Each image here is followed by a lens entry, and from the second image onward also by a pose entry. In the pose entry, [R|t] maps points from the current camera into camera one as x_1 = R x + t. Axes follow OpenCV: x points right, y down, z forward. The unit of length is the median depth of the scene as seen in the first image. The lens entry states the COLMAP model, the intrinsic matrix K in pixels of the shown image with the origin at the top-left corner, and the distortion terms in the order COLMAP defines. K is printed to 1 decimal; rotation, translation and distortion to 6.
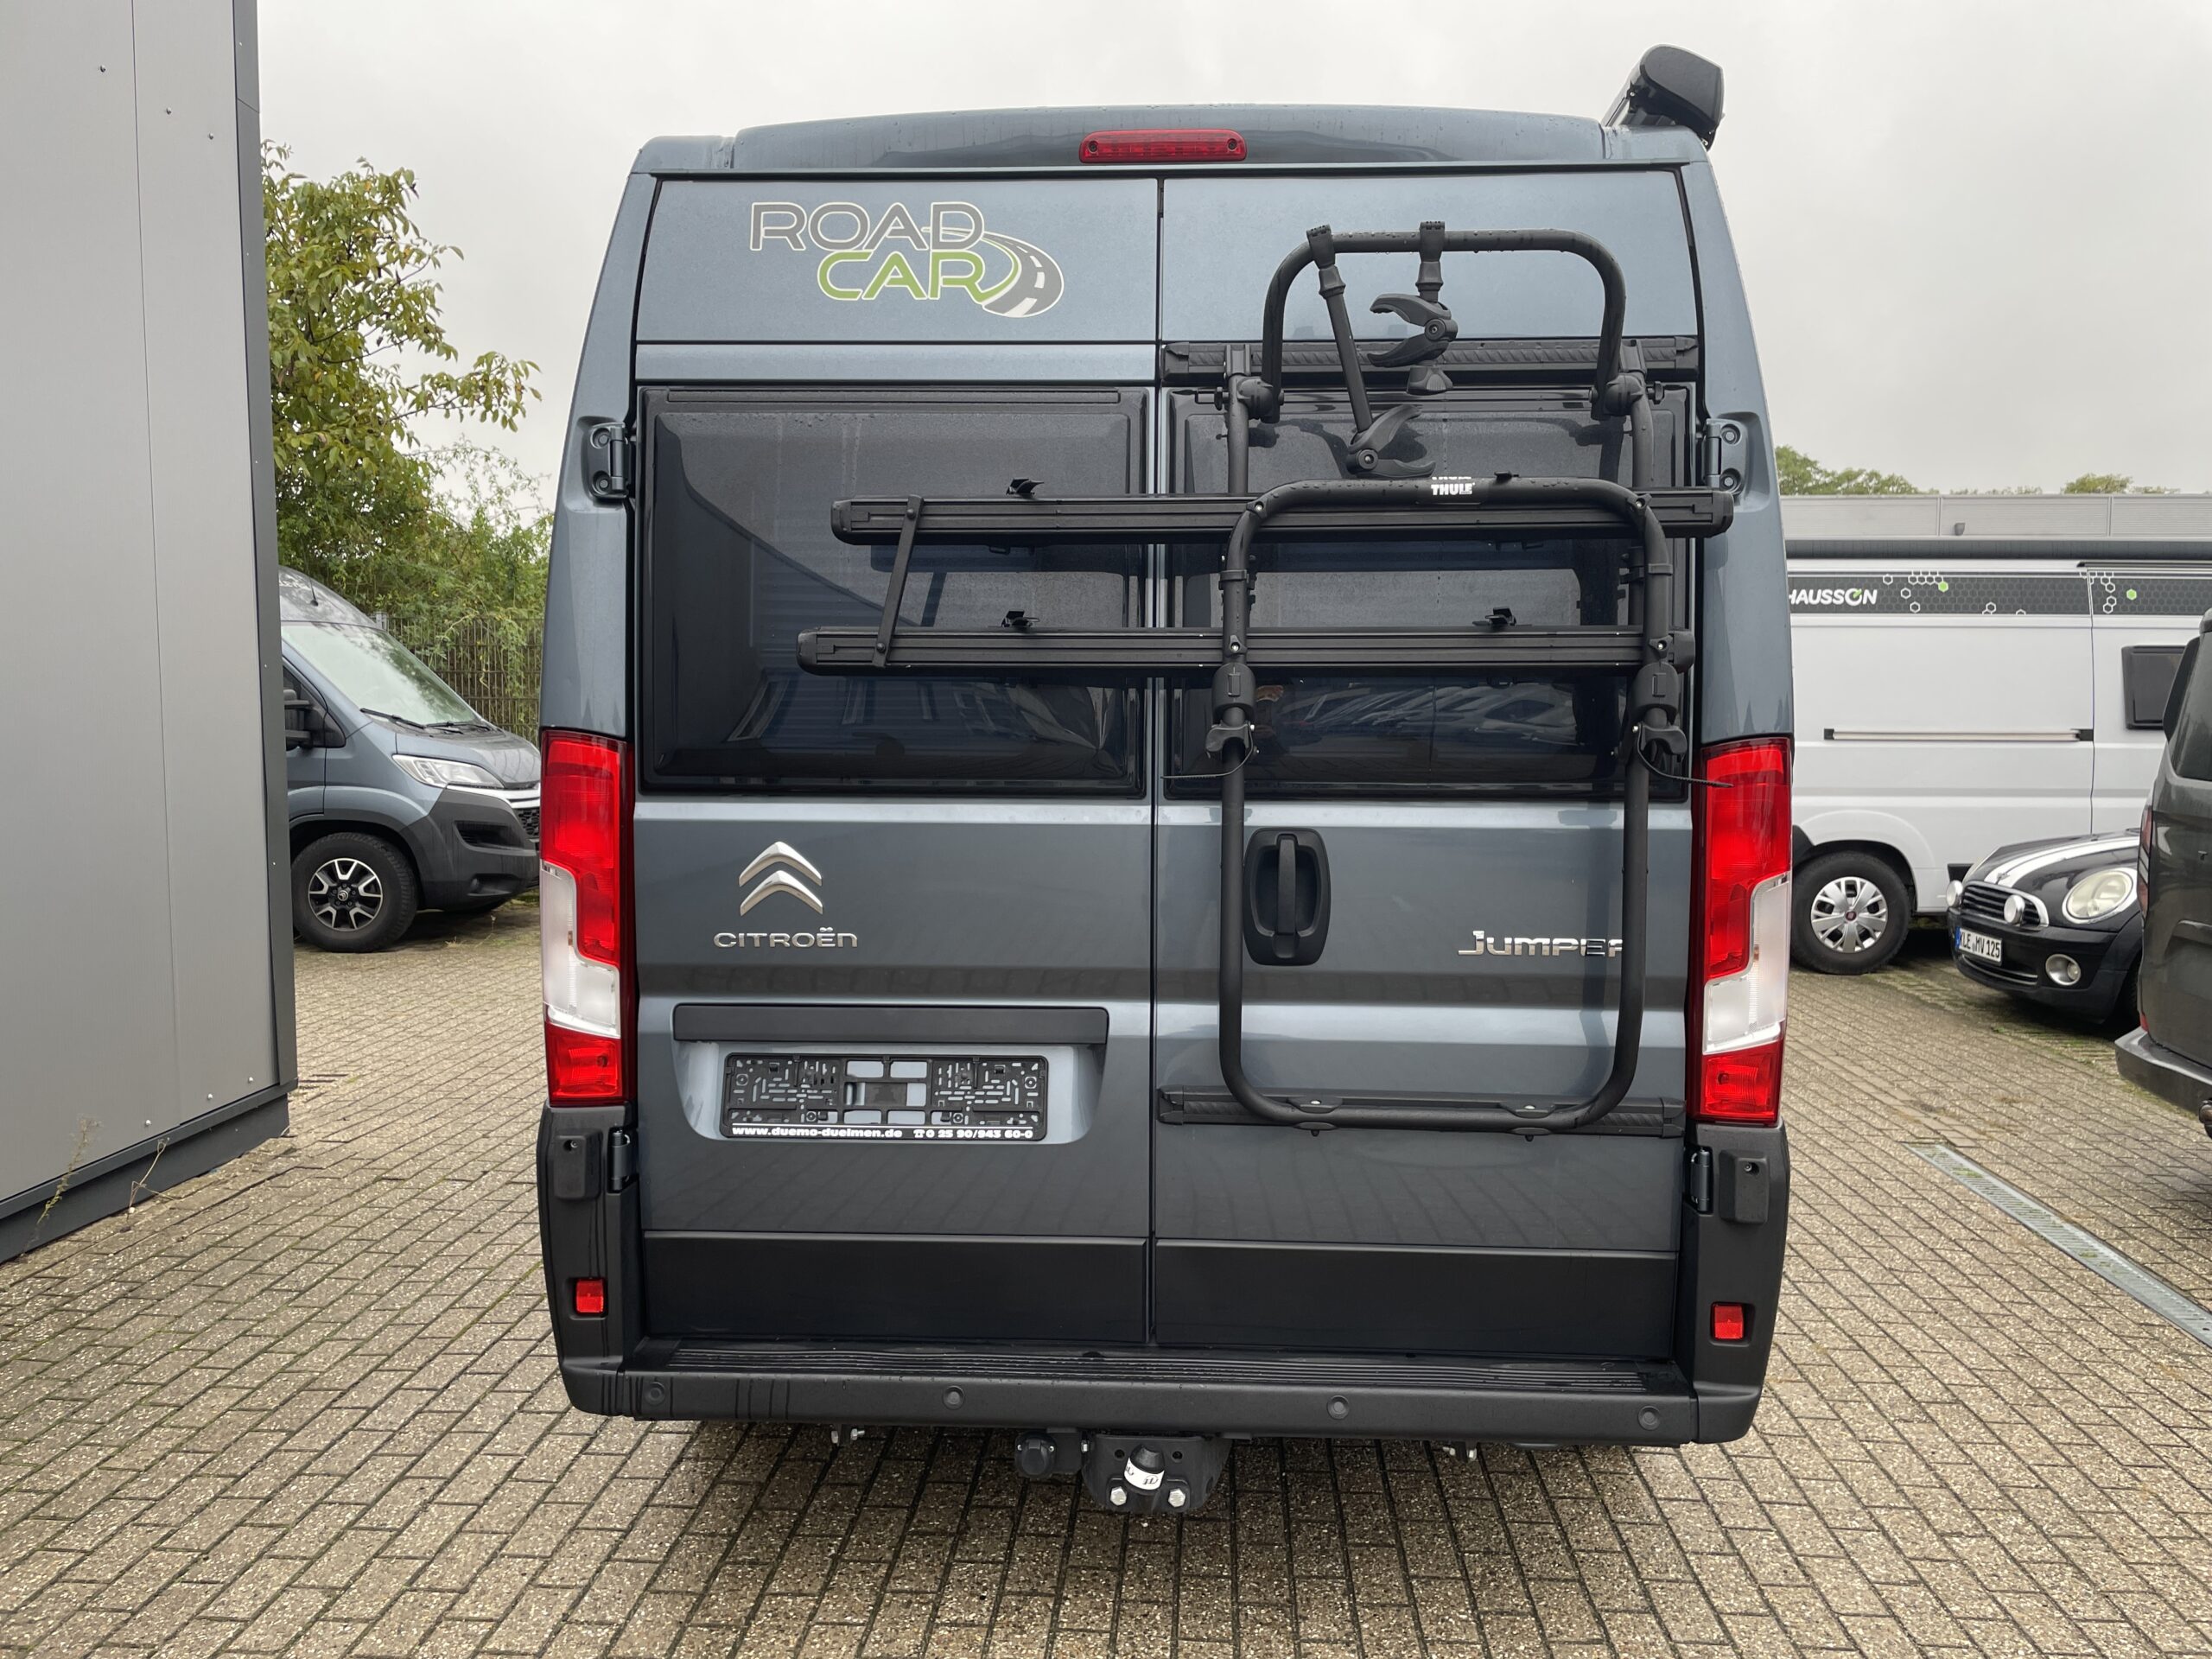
lens RADIAL K [[1674.5, 0, 1124.0], [0, 1674.5, 814.0], [0, 0, 1]] dist [0.069006, -0.091316]
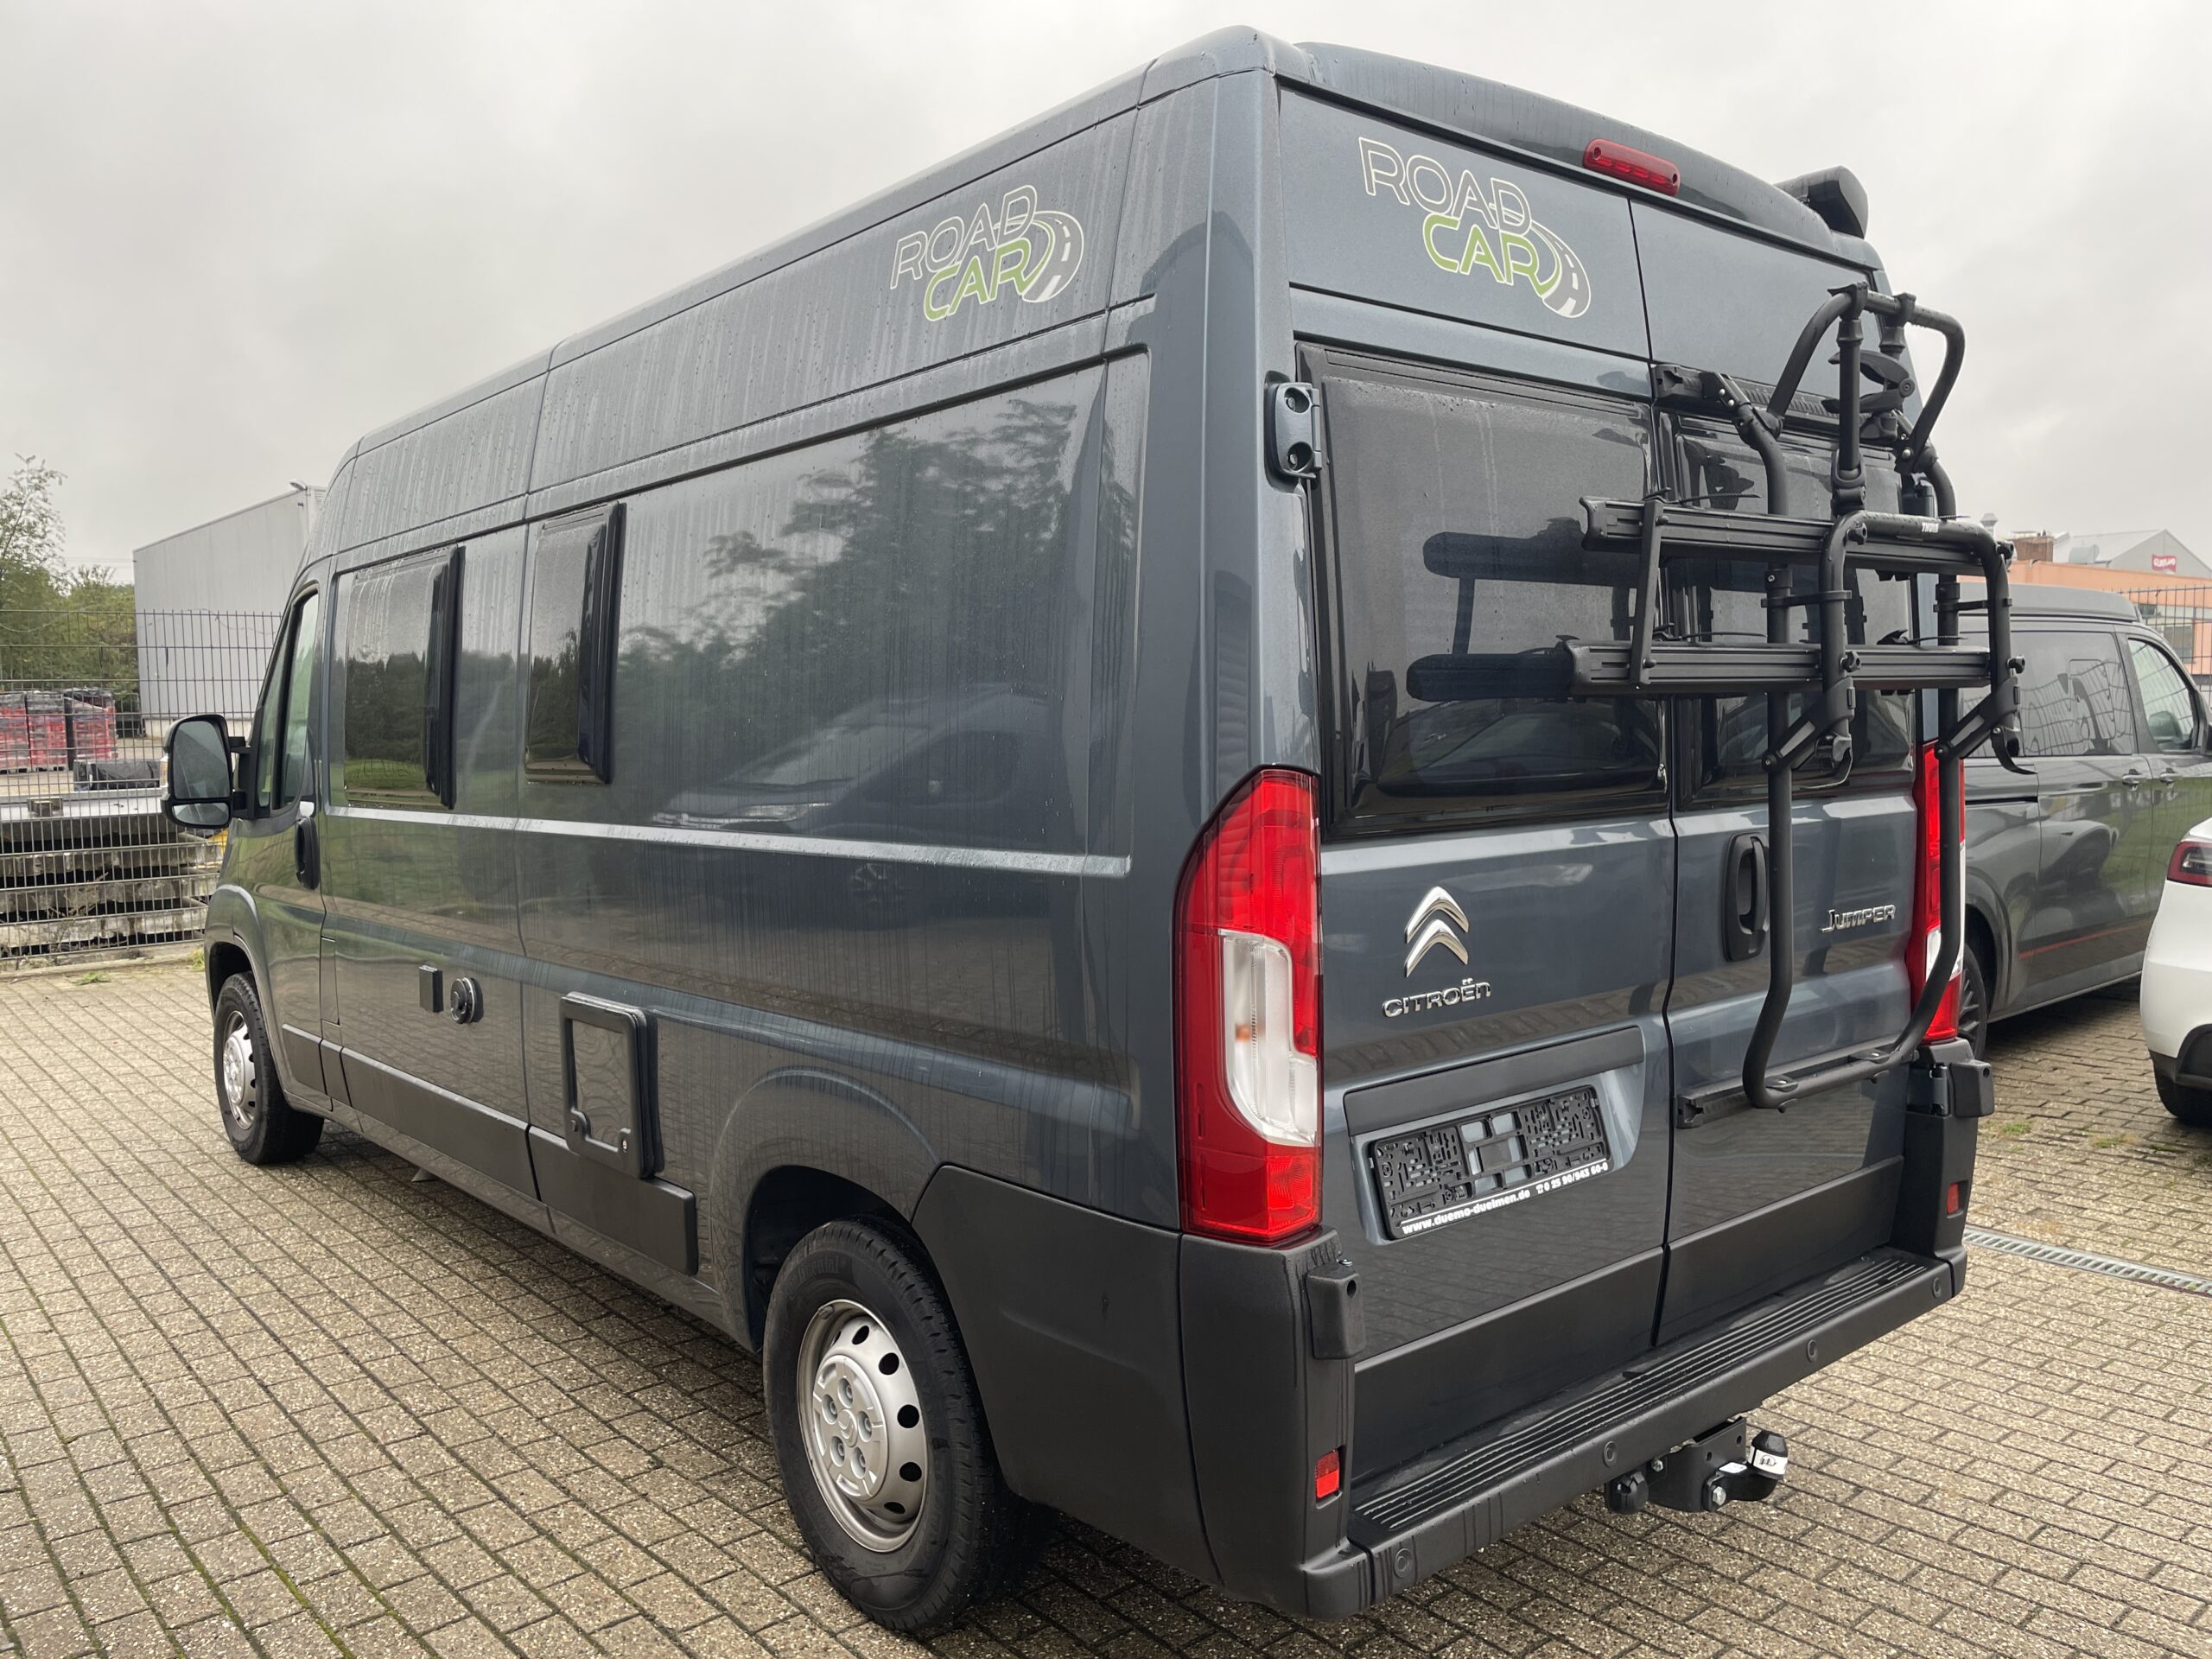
lens RADIAL K [[1674.5, 0, 1117.6], [0, 1674.5, 824.3], [0, 0, 1]] dist [0.069006, -0.091316]
pose [[0.728308, -0.062076, 0.682433, -0.911521], [0.059085, 0.997868, 0.027712, -0.049398], [-0.682698, 0.020139, 0.730423, 0.475881]]
